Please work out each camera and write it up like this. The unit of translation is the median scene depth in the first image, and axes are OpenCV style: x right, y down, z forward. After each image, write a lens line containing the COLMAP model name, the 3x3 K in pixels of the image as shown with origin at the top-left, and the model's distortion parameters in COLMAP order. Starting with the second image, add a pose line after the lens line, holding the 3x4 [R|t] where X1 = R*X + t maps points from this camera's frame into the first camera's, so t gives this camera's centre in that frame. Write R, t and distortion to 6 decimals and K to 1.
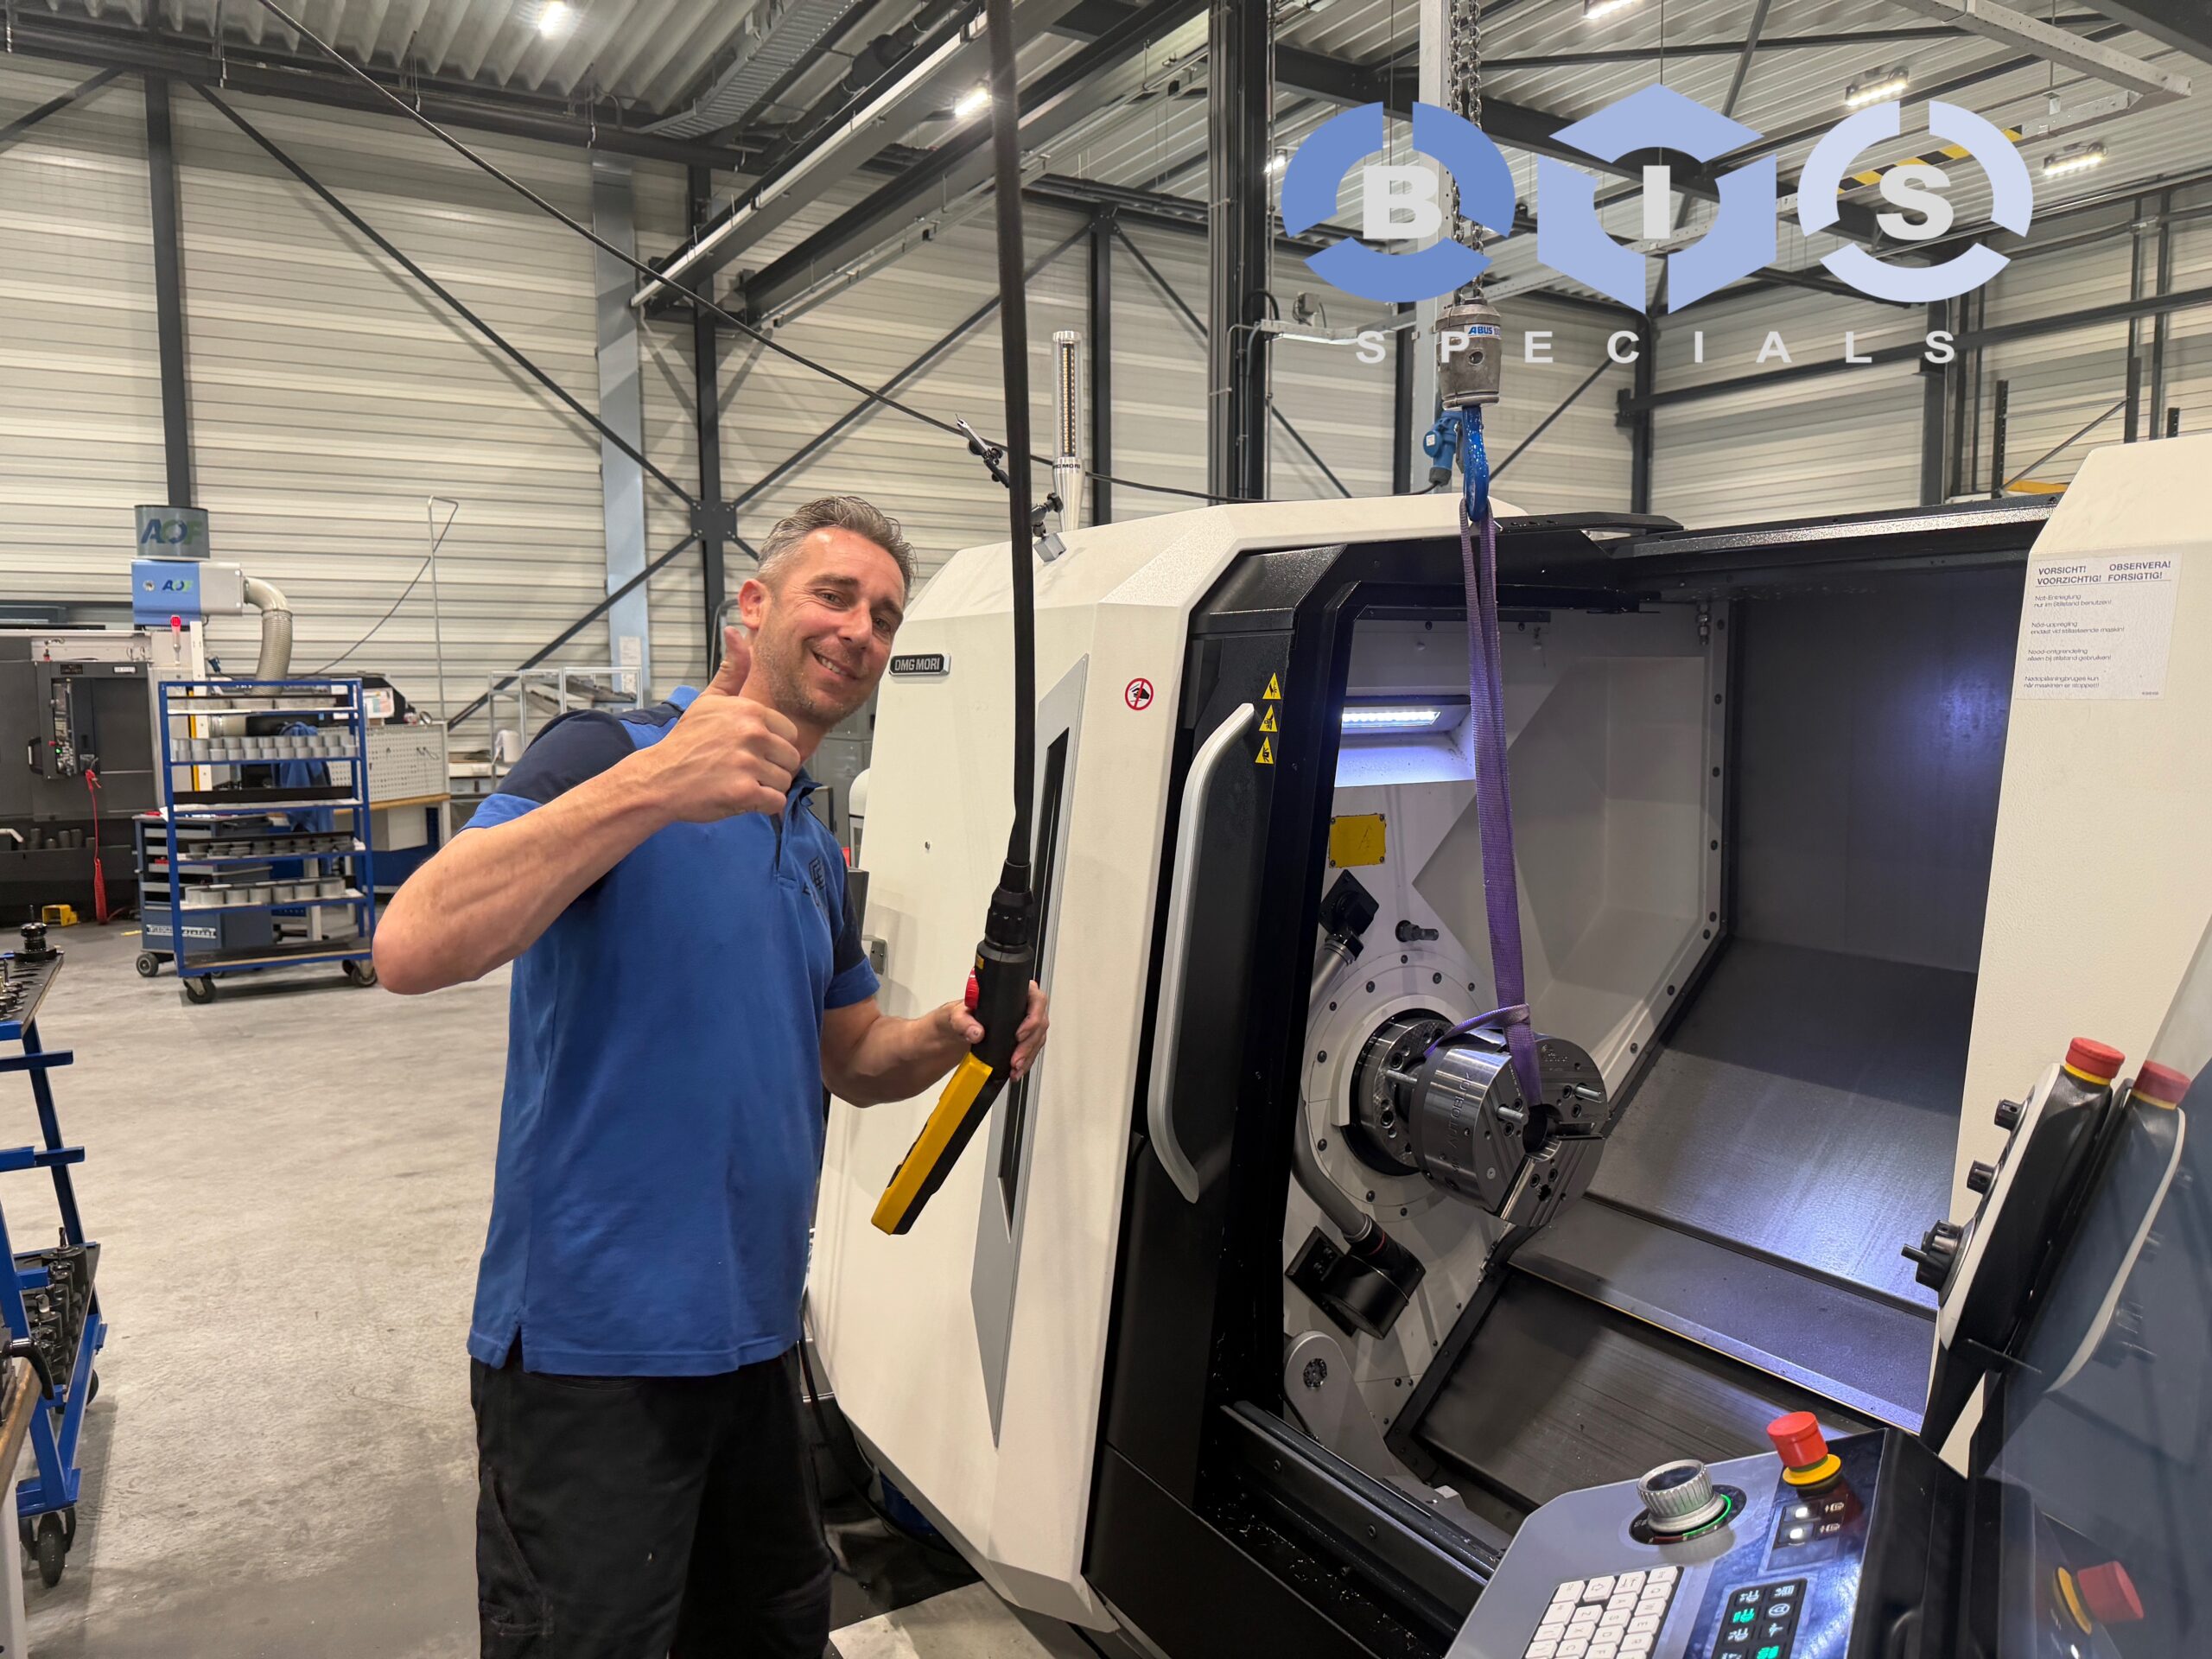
lens RADIAL K [[1563.2, 0, 1094.7], [0, 1563.2, 833.1], [0, 0, 1]] dist [0.110471, -0.163303]
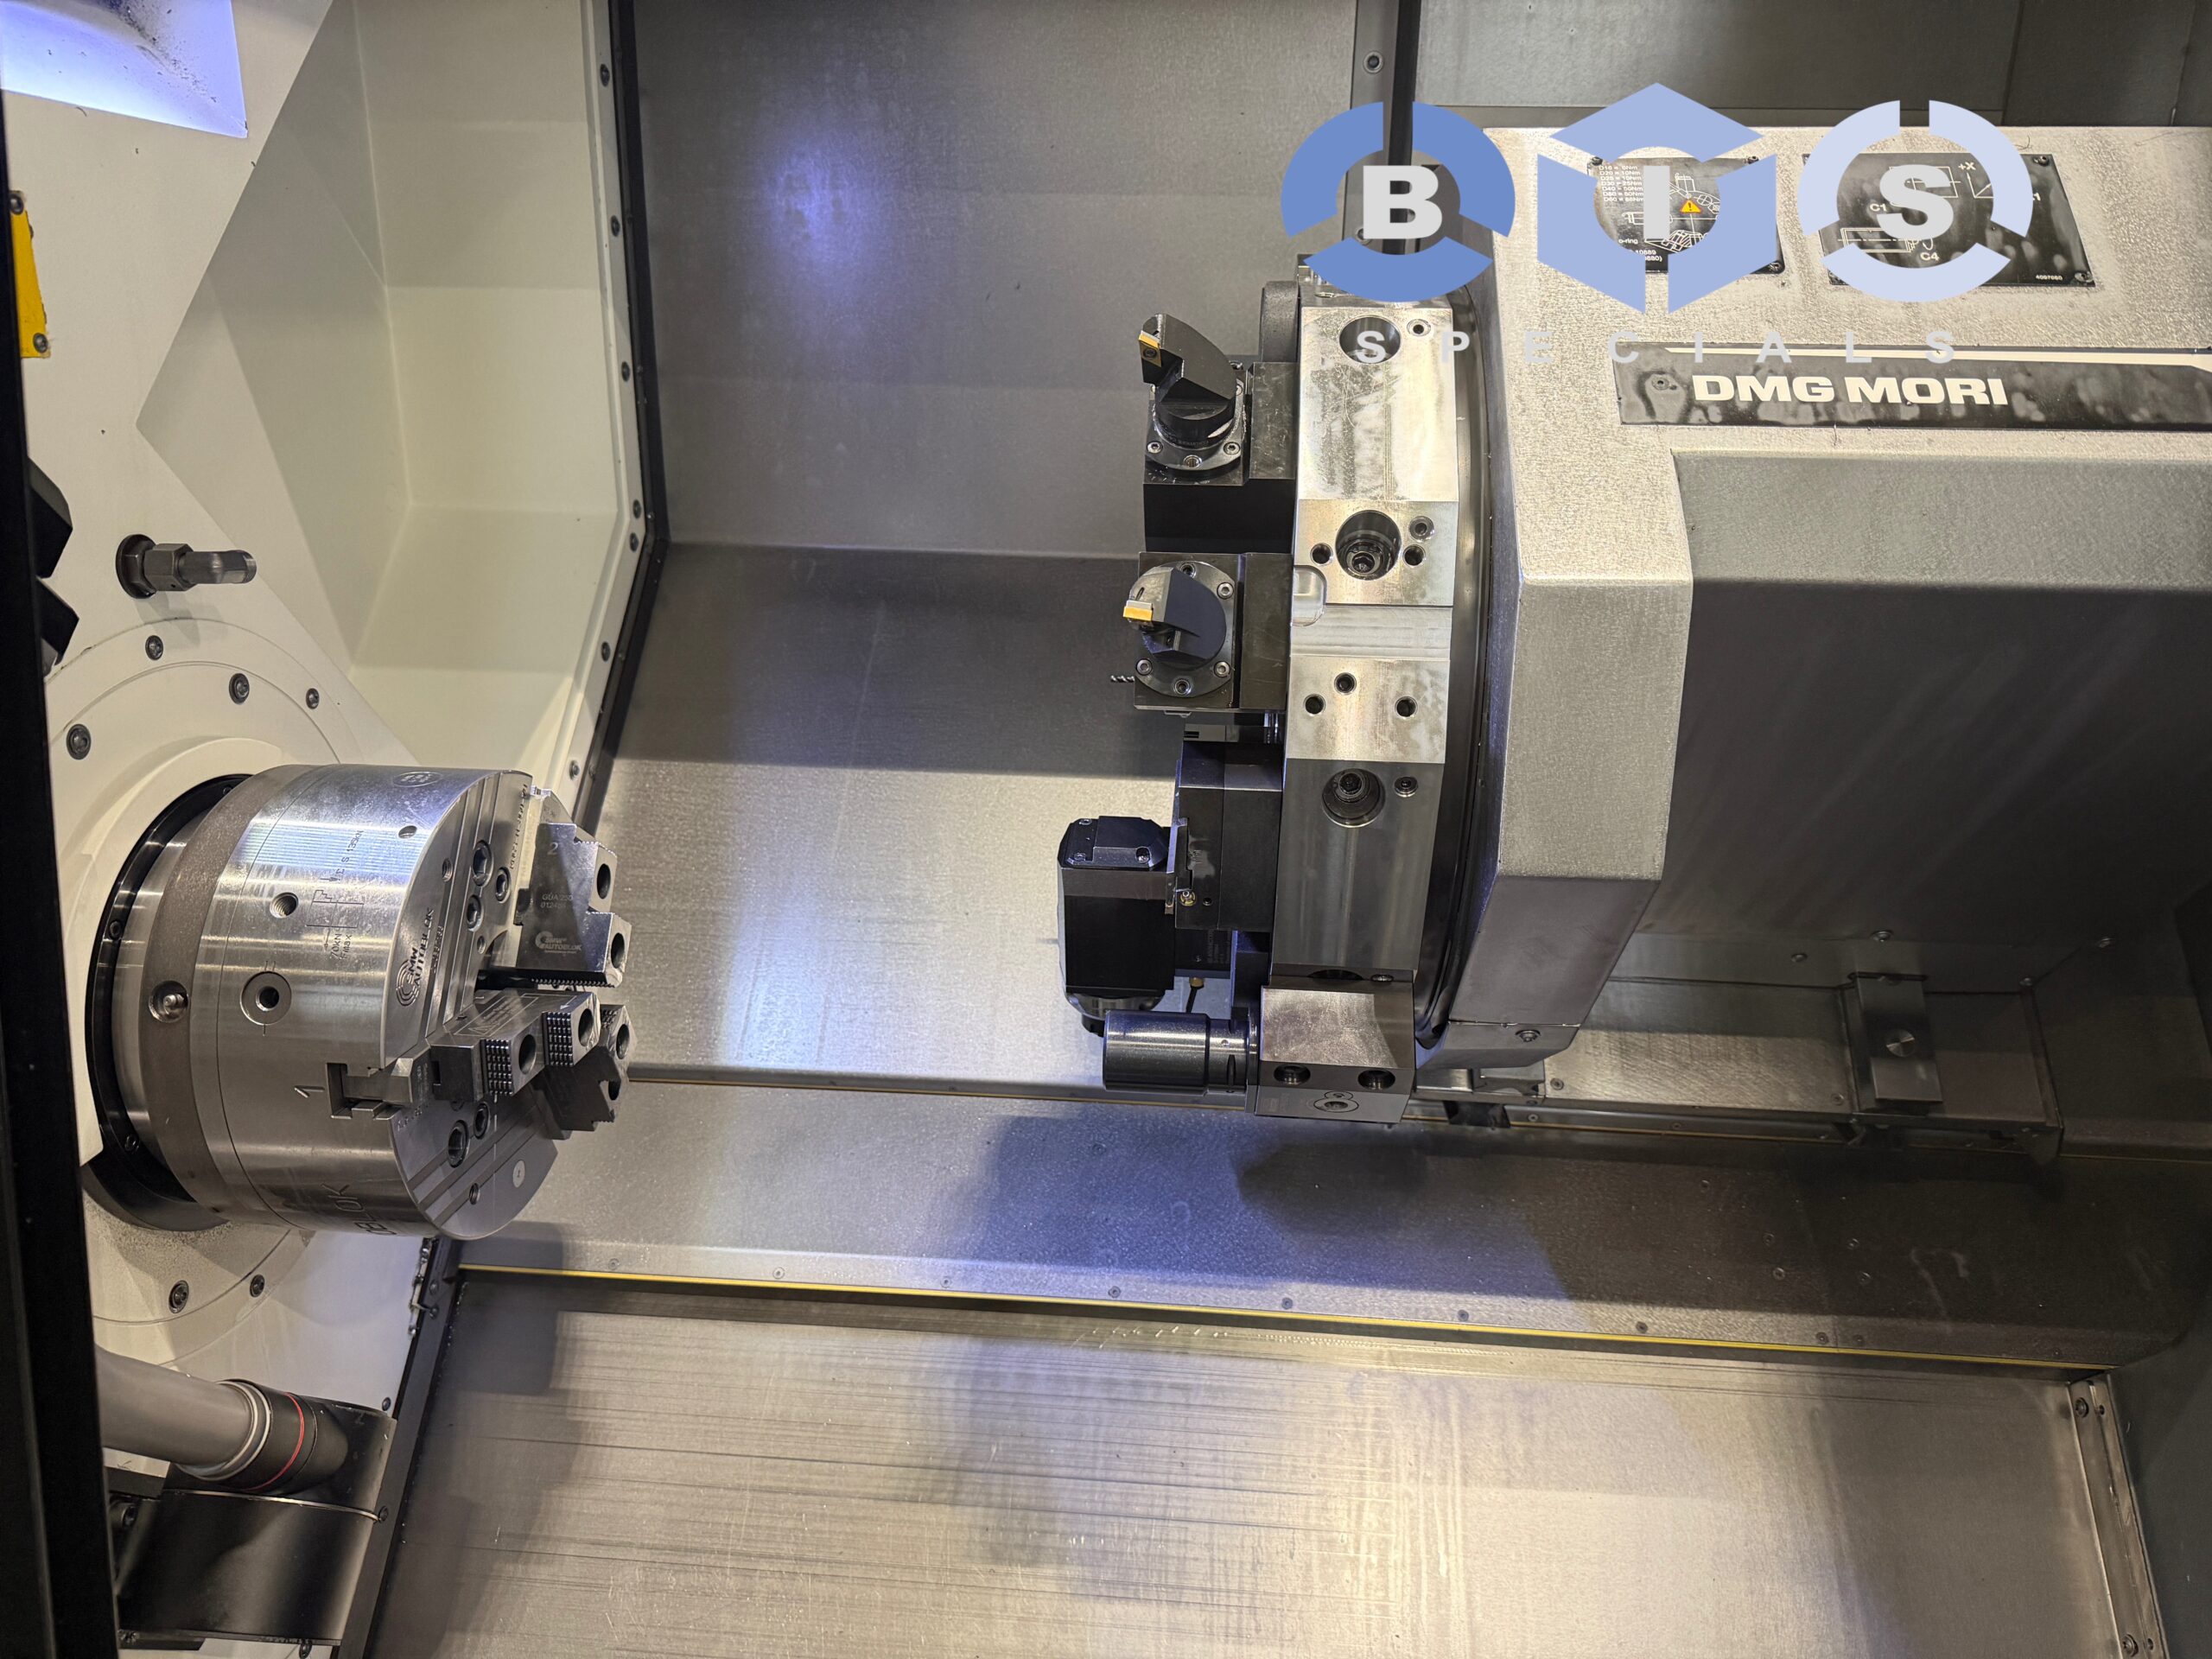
lens RADIAL K [[1563.2, 0, 1094.7], [0, 1563.2, 833.1], [0, 0, 1]] dist [0.110471, -0.163303]
pose [[0.585678, -0.217884, 0.780710, 0.004936], [0.051591, 0.971260, 0.232361, 0.007207], [-0.808900, -0.095811, 0.580087, 0.091663]]
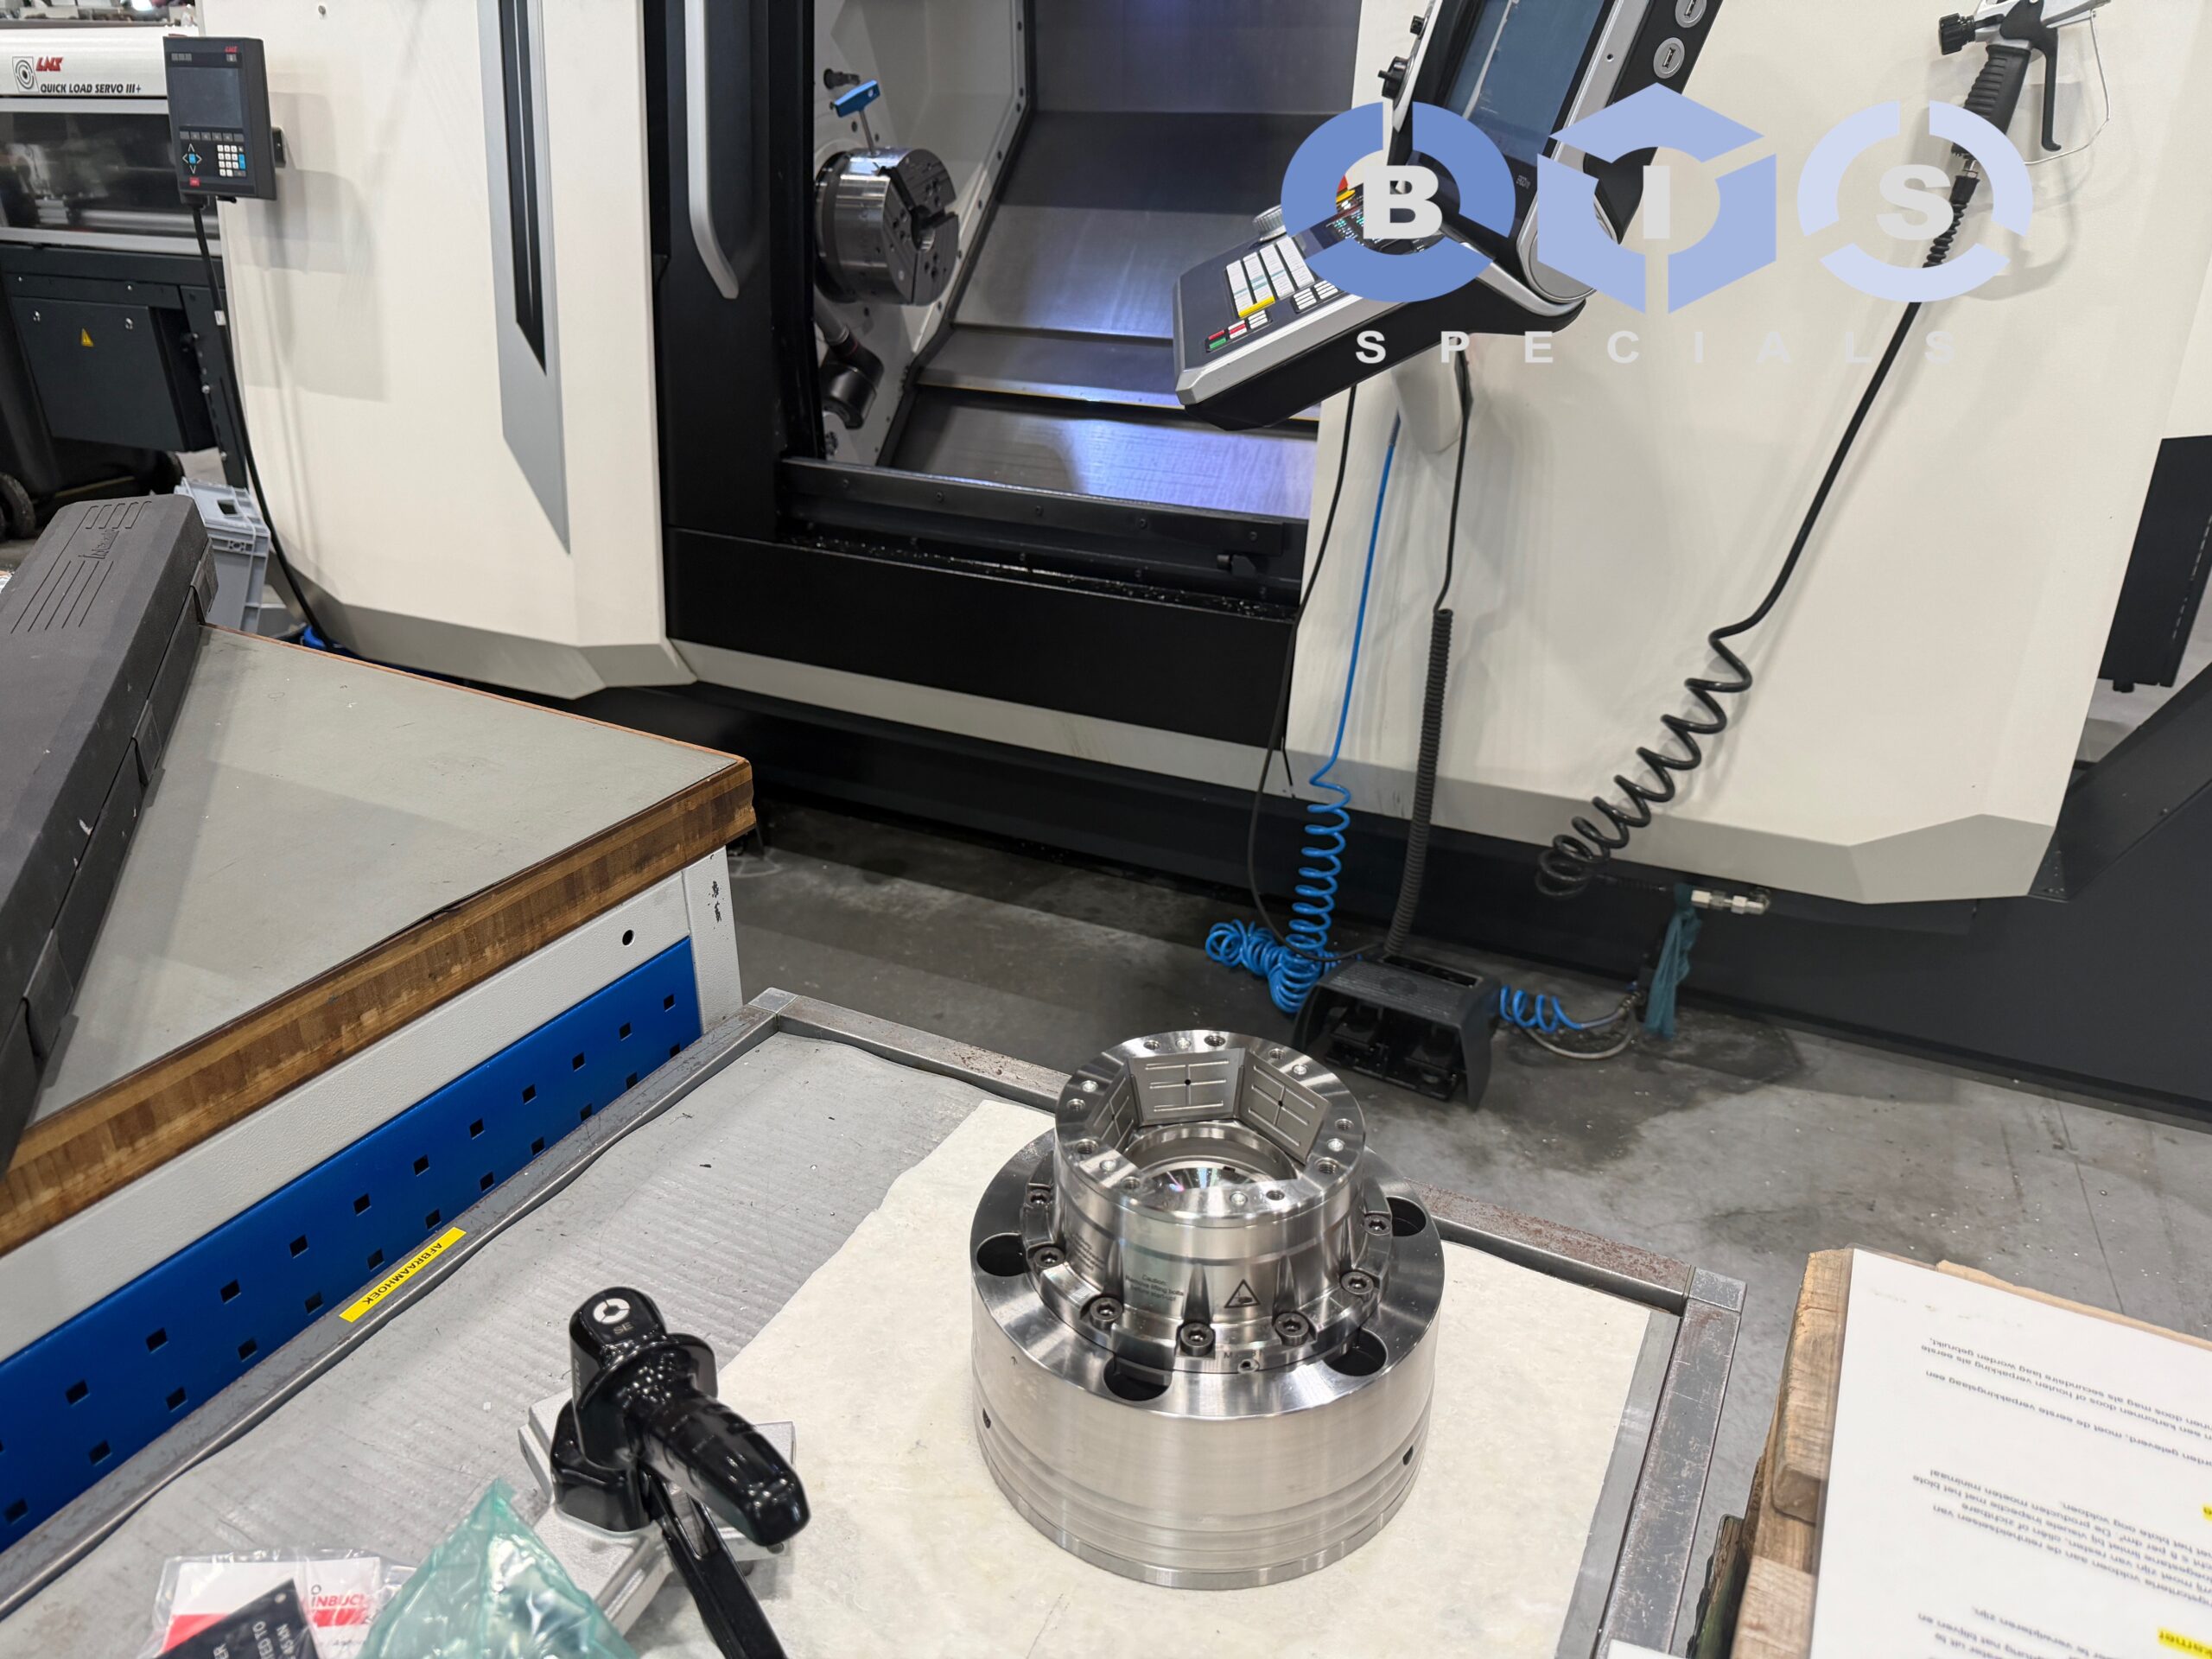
lens RADIAL K [[1575.5, 0, 1106.1], [0, 1575.5, 860.8], [0, 0, 1]] dist [-0.009756, -0.000083]
pose [[0.834985, -0.243394, 0.493517, -0.050595], [0.044626, 0.923857, 0.380128, 0.024202], [-0.548459, -0.295377, 0.782269, -0.027147]]
